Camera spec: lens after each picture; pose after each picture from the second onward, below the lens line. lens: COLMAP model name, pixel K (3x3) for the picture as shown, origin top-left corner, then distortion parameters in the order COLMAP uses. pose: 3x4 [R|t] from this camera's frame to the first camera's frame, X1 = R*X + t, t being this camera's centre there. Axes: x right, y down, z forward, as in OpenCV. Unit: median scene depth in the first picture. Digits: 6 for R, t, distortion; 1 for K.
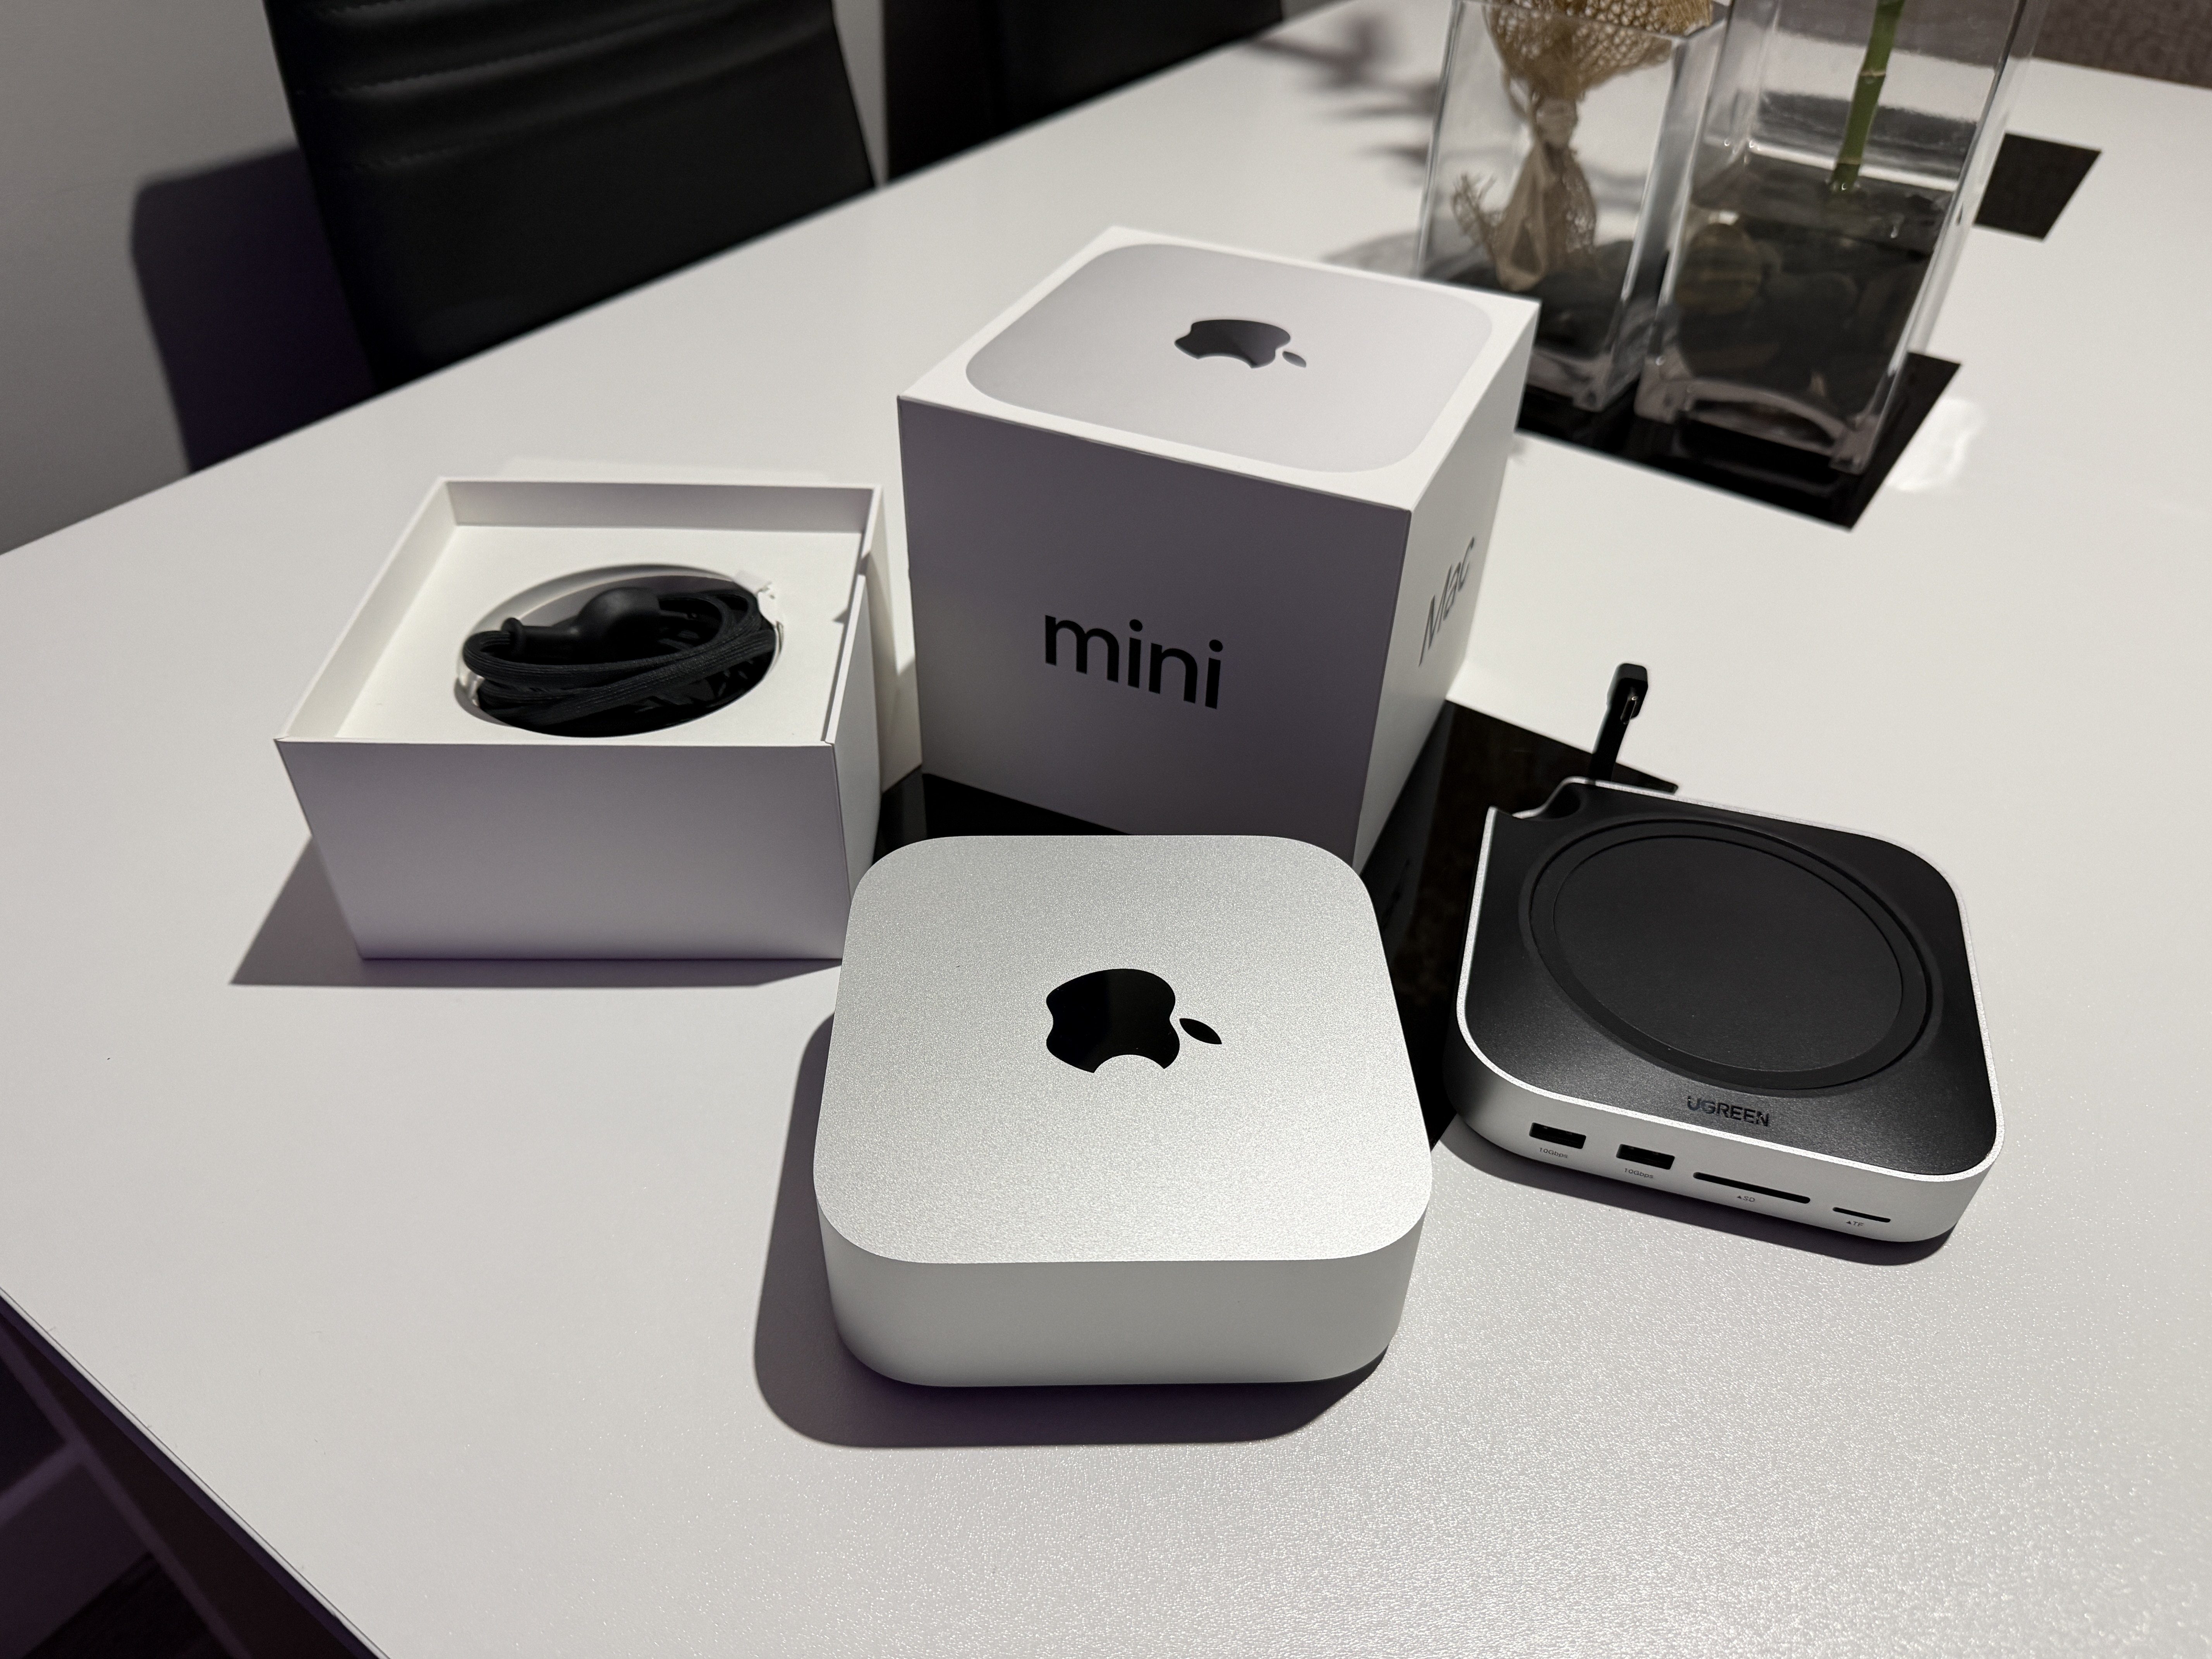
lens RADIAL K [[1603.0, 0, 1091.7], [0, 1603.0, 866.5], [0, 0, 1]] dist [0.094443, -0.194940]
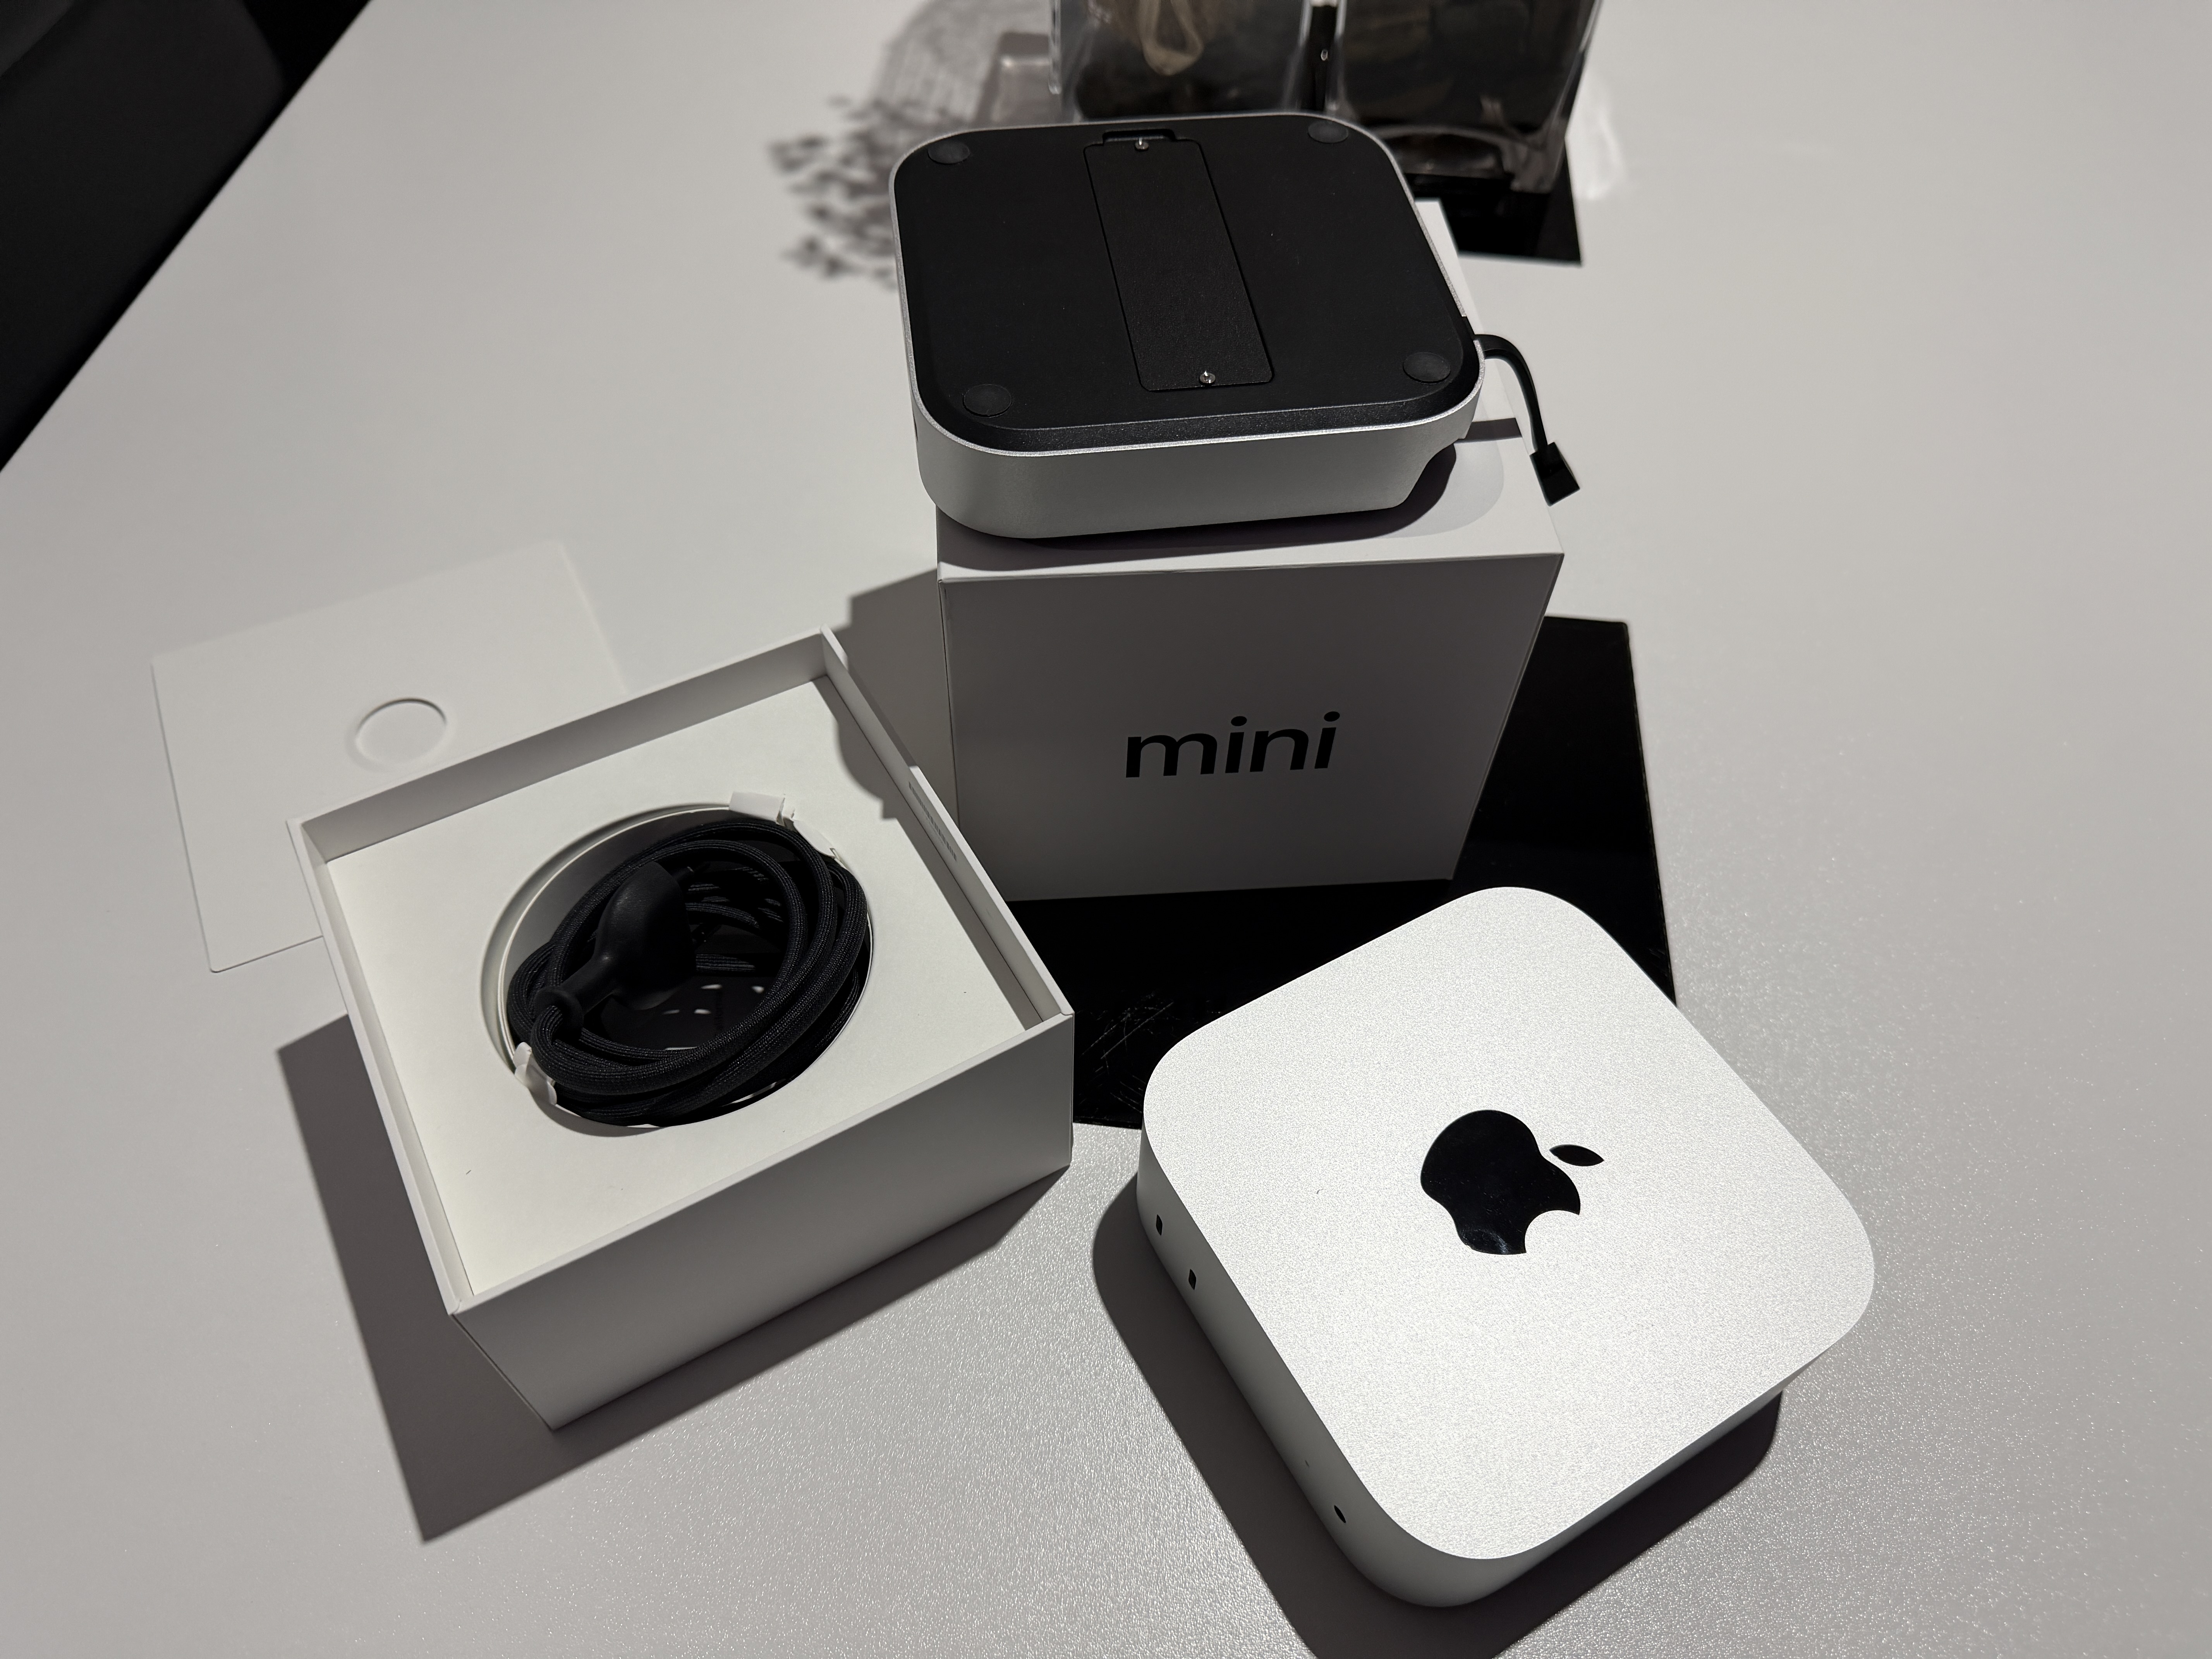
lens RADIAL K [[1603.0, 0, 1091.7], [0, 1603.0, 866.5], [0, 0, 1]] dist [0.094443, -0.194940]
pose [[0.874873, -0.391105, 0.285716, -0.329727], [0.312352, 0.906419, 0.284327, -0.351744], [-0.370180, -0.159506, 0.915164, 0.179702]]
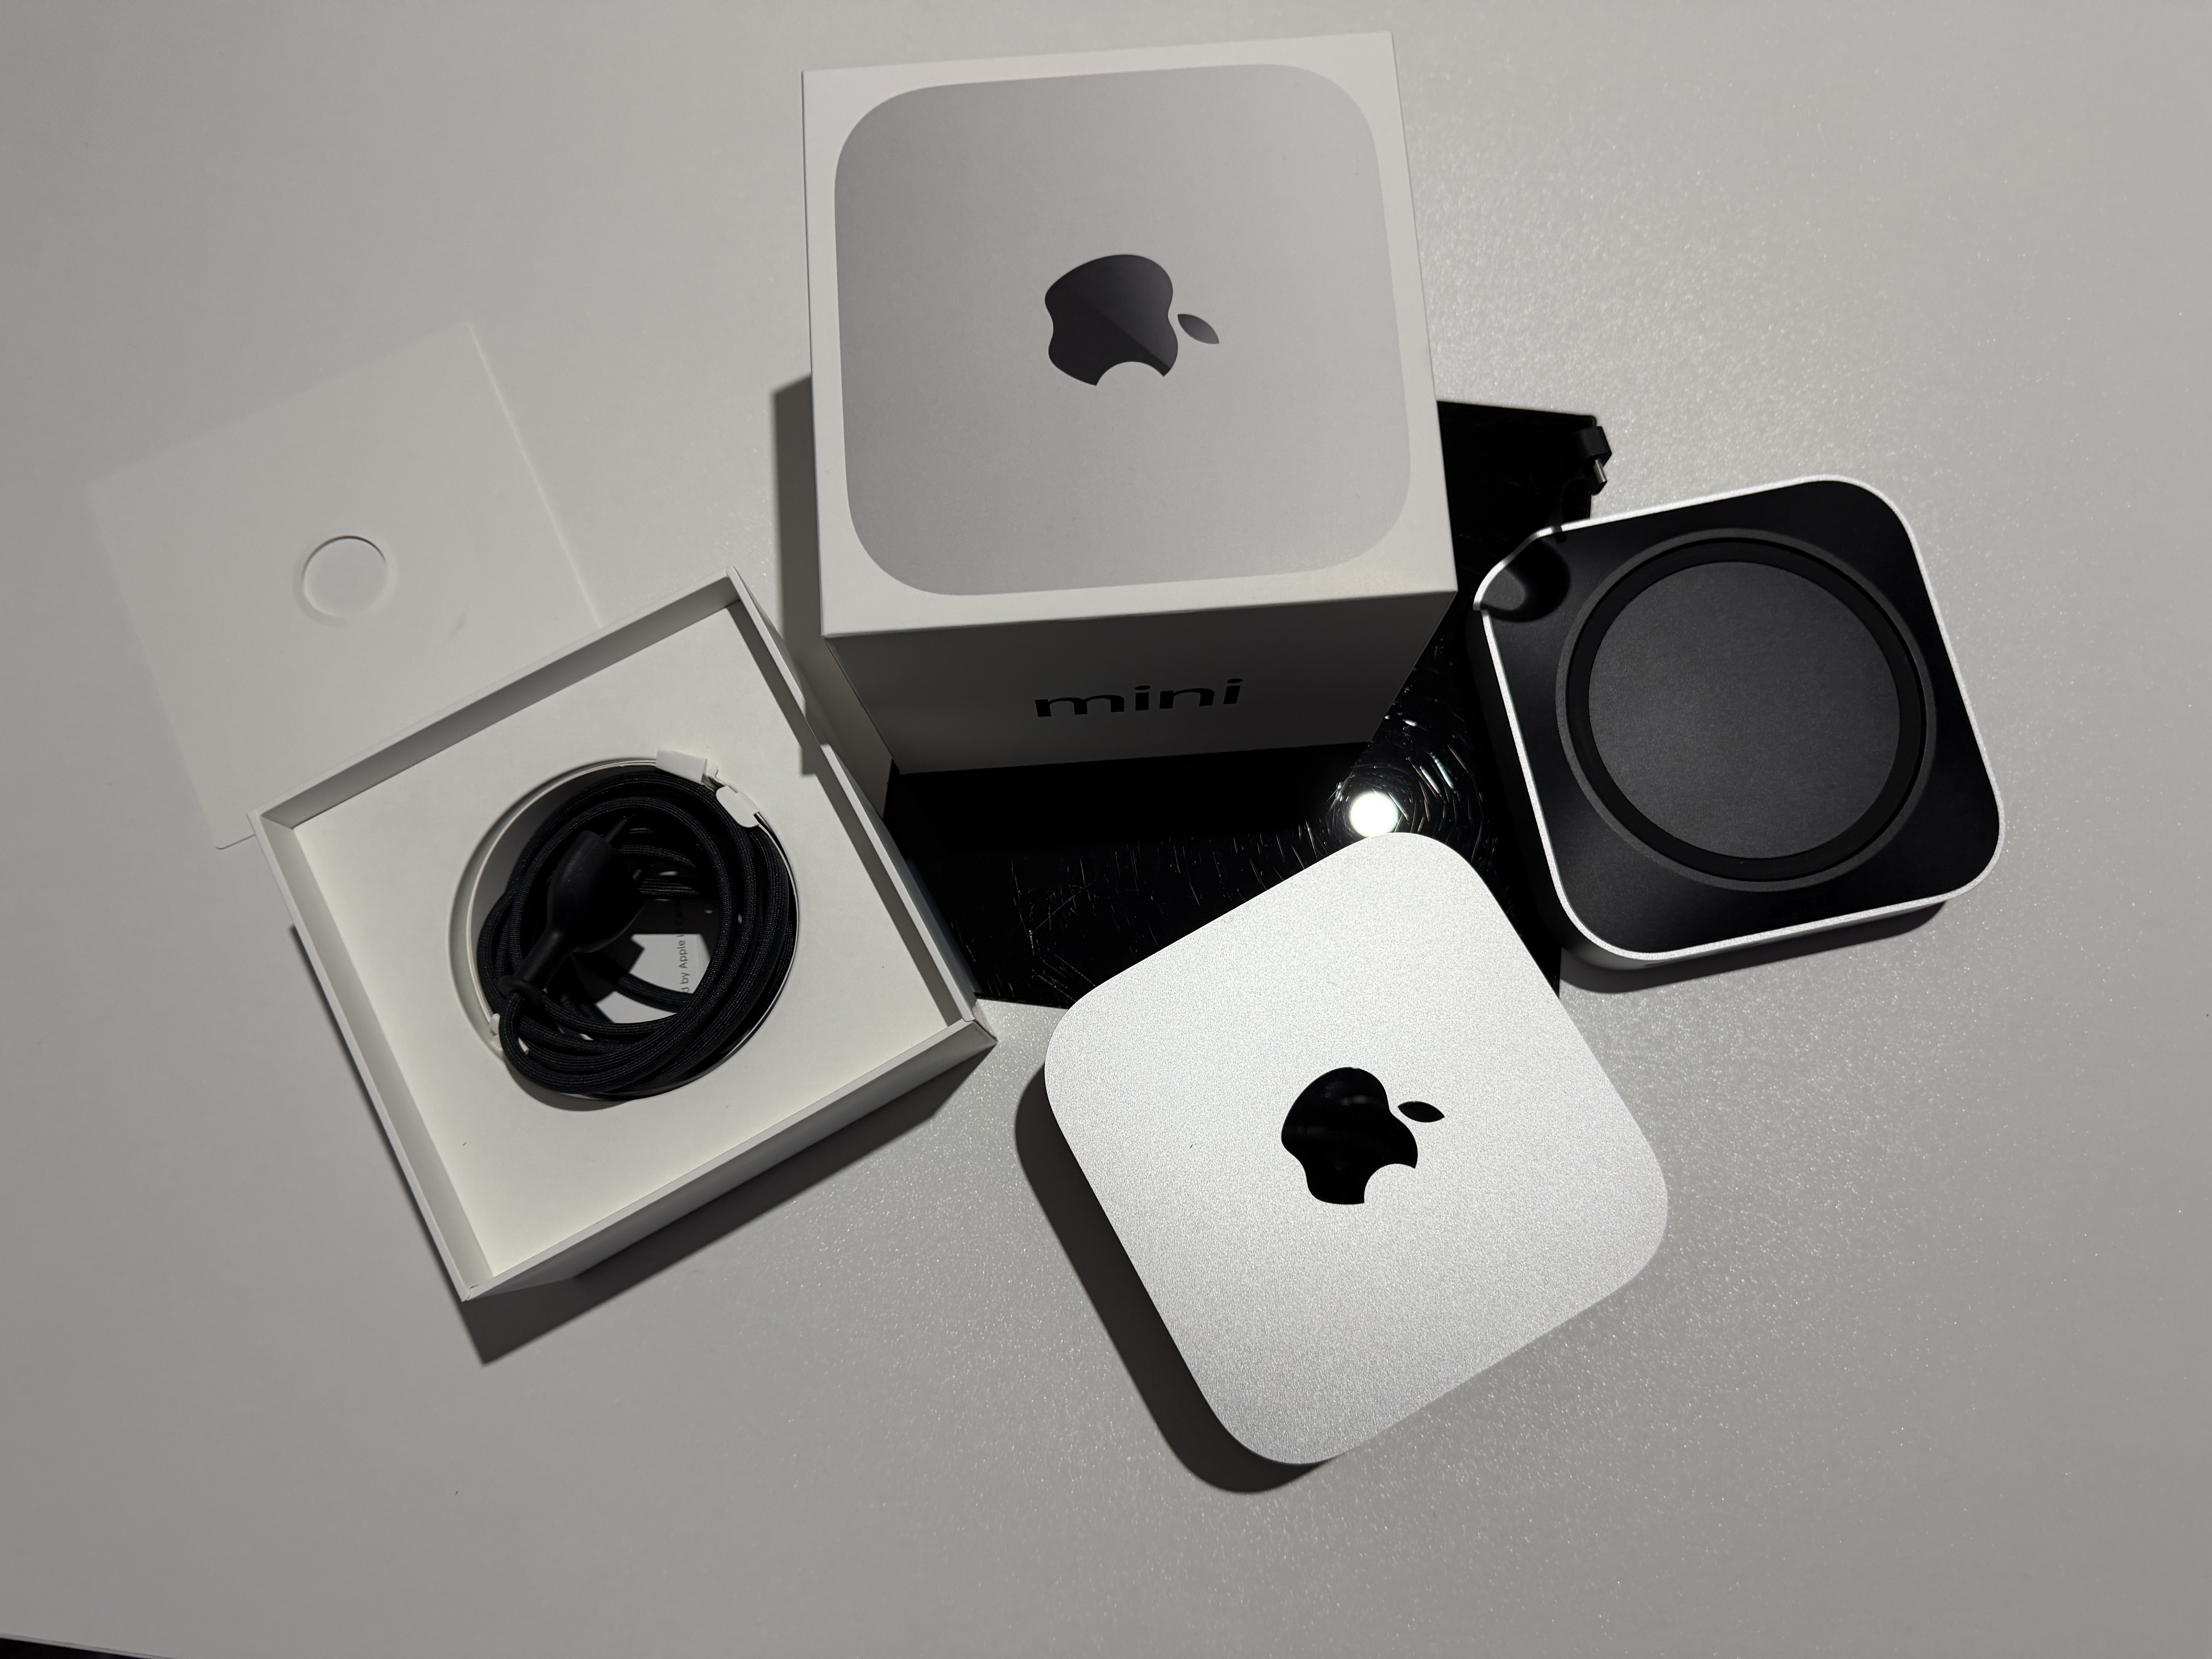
lens RADIAL K [[1603.0, 0, 1091.7], [0, 1603.0, 866.5], [0, 0, 1]] dist [0.094443, -0.194940]
pose [[0.881512, -0.469272, 0.052154, -0.092500], [0.334600, 0.698801, 0.632234, -0.656442], [-0.333135, -0.539871, 0.773020, 0.233104]]
